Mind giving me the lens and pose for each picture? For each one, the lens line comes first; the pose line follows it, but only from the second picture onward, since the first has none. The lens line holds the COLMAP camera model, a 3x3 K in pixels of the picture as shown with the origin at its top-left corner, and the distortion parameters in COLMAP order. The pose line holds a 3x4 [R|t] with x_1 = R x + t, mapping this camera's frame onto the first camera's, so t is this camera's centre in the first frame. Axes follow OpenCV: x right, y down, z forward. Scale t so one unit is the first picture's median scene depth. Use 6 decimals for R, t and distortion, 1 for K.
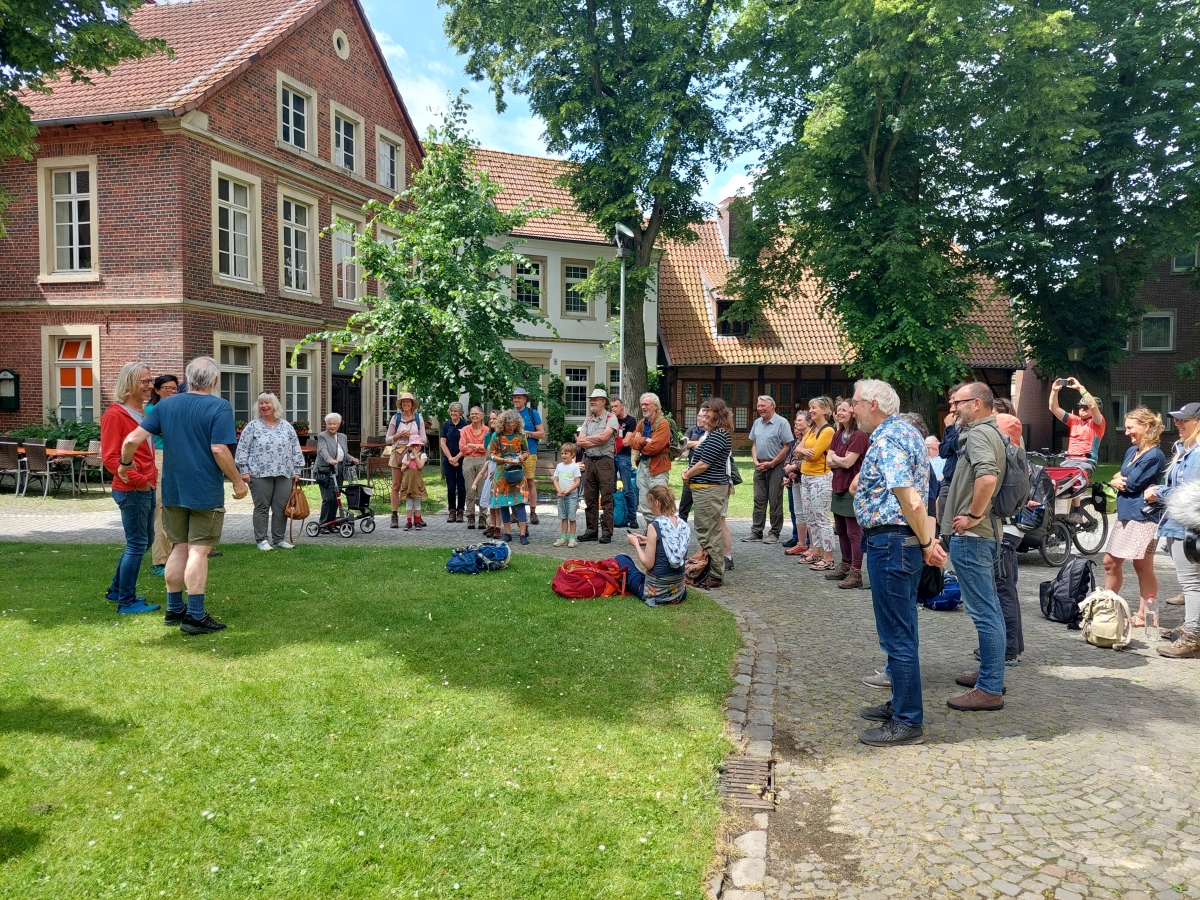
lens RADIAL K [[864.4, 0, 603.2], [0, 864.4, 453.3], [0, 0, 1]] dist [0.052804, -0.056514]
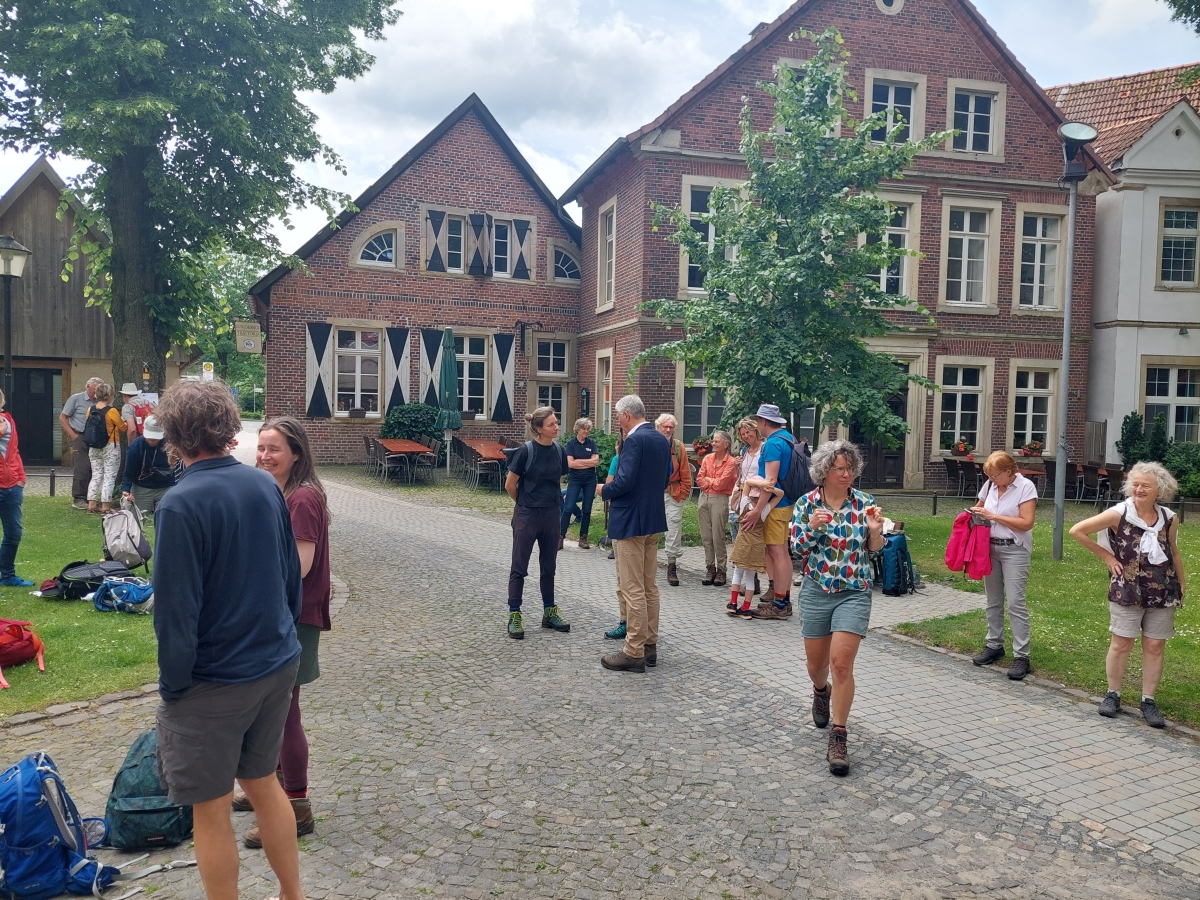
lens RADIAL K [[864.4, 0, 609.4], [0, 864.4, 449.7], [0, 0, 1]] dist [0.052804, -0.056514]
pose [[0.517966, 0.041408, -0.854398, 0.342604], [-0.065045, 0.997842, 0.008928, -0.022599], [0.852925, 0.050950, 0.519542, 0.391510]]
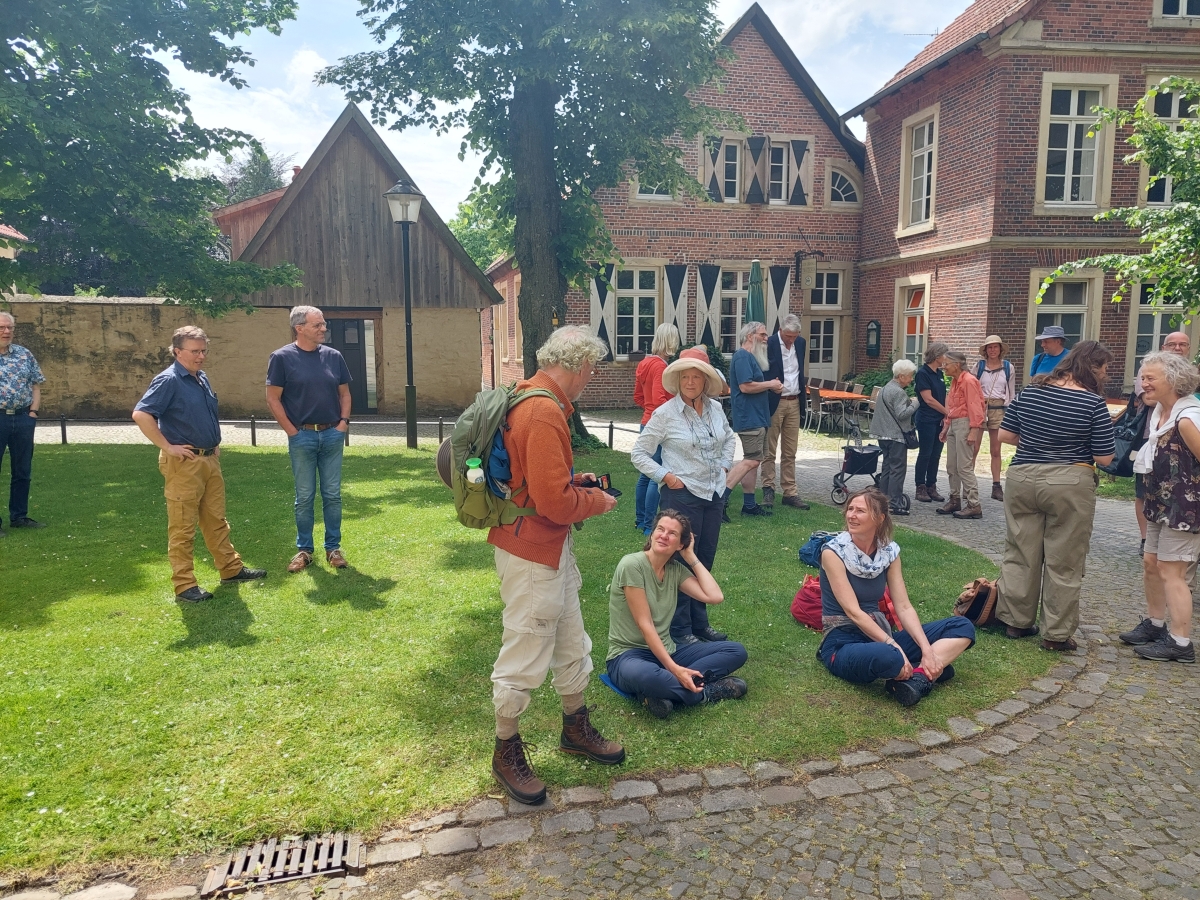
lens RADIAL K [[864.4, 0, 595.6], [0, 864.4, 462.0], [0, 0, 1]] dist [0.052804, -0.056514]
pose [[0.409065, 0.106296, -0.906293, 0.196854], [-0.039753, 0.994325, 0.098678, -0.010865], [0.911639, -0.004338, 0.410969, 0.201567]]
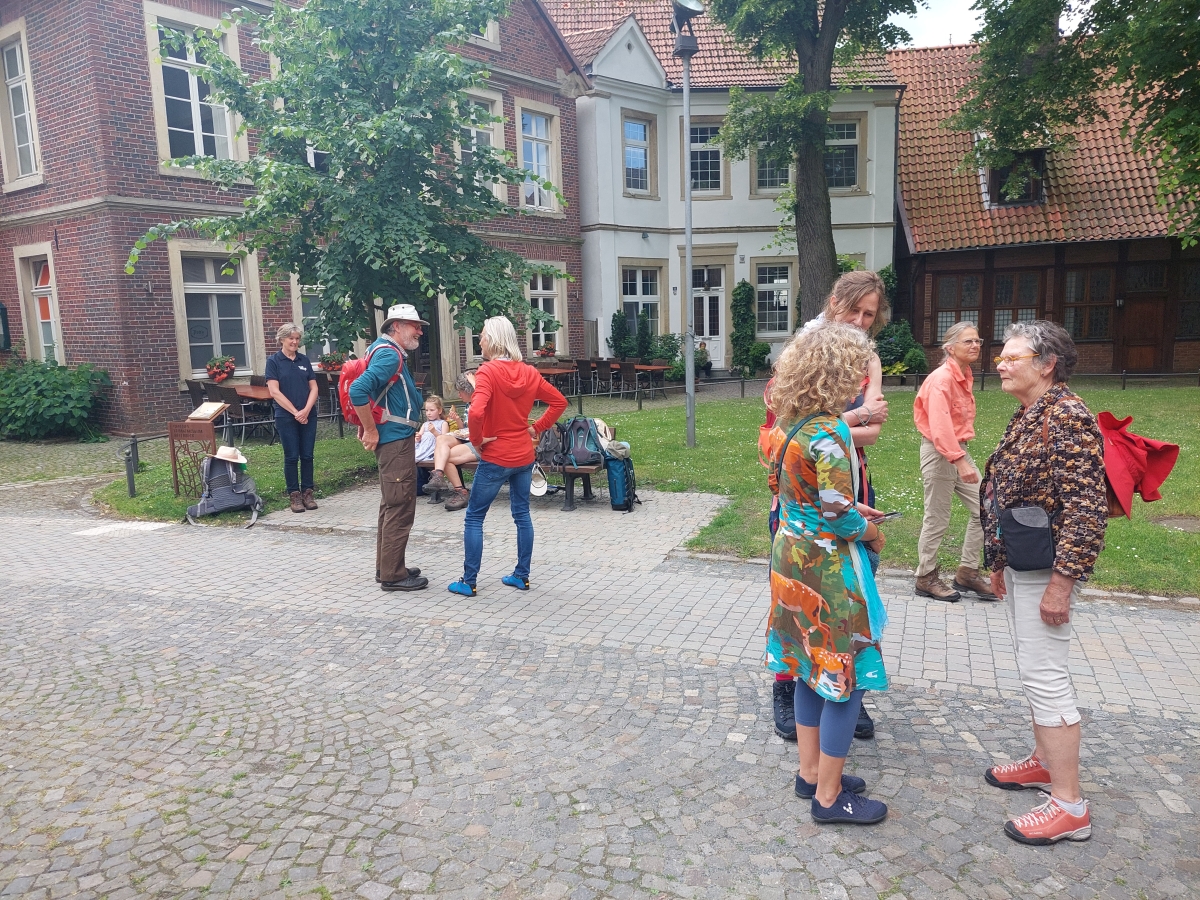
lens RADIAL K [[864.4, 0, 610.6], [0, 864.4, 448.3], [0, 0, 1]] dist [0.052804, -0.056514]
pose [[0.935455, 0.010547, -0.353290, 0.166952], [0.020980, 0.996135, 0.085289, -0.014937], [0.352824, -0.087196, 0.931618, 0.390152]]
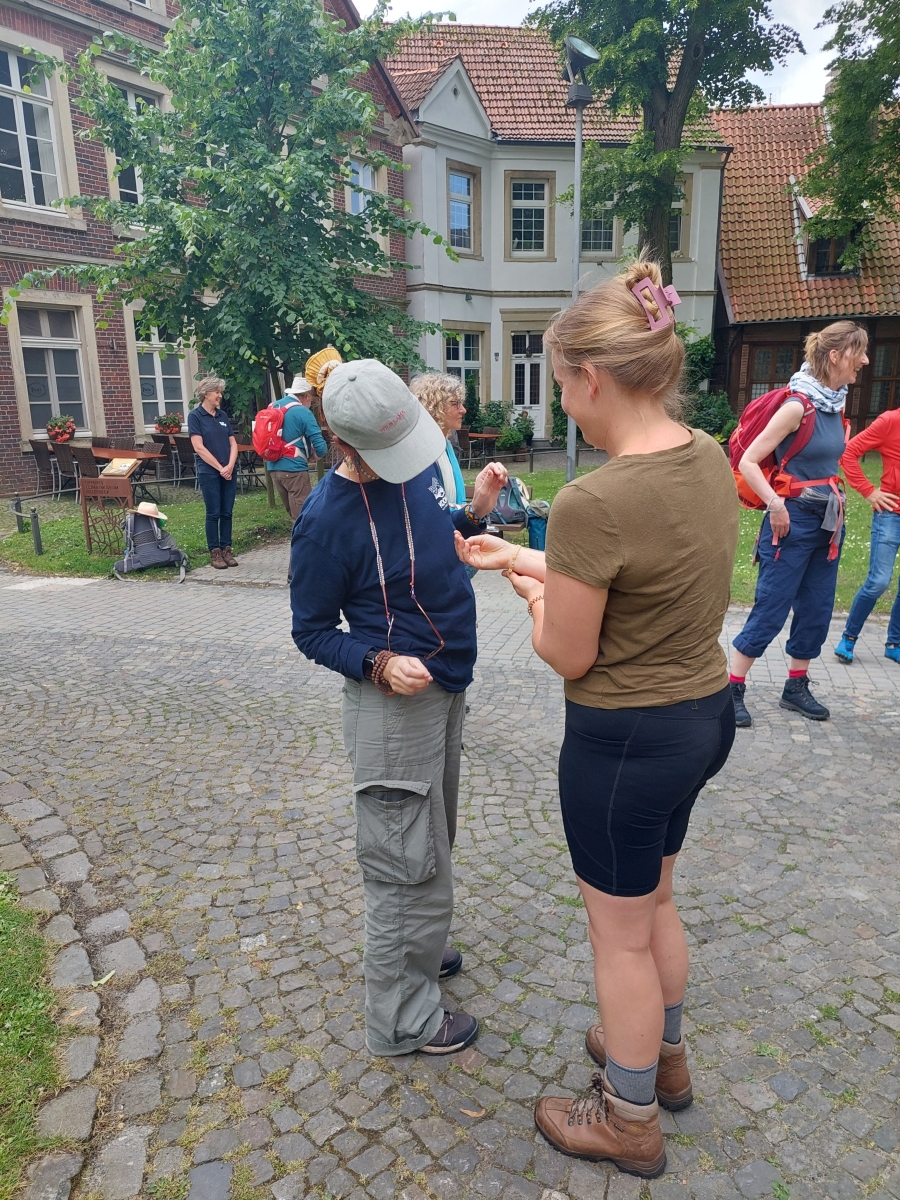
lens RADIAL K [[864.4, 0, 459.5], [0, 864.4, 628.3], [0, 0, 1]] dist [0.052804, -0.056514]
pose [[0.963392, 0.044687, -0.264347, 0.105472], [0.010748, 0.978781, 0.204629, -0.008918], [0.267882, -0.199979, 0.942469, 0.348346]]
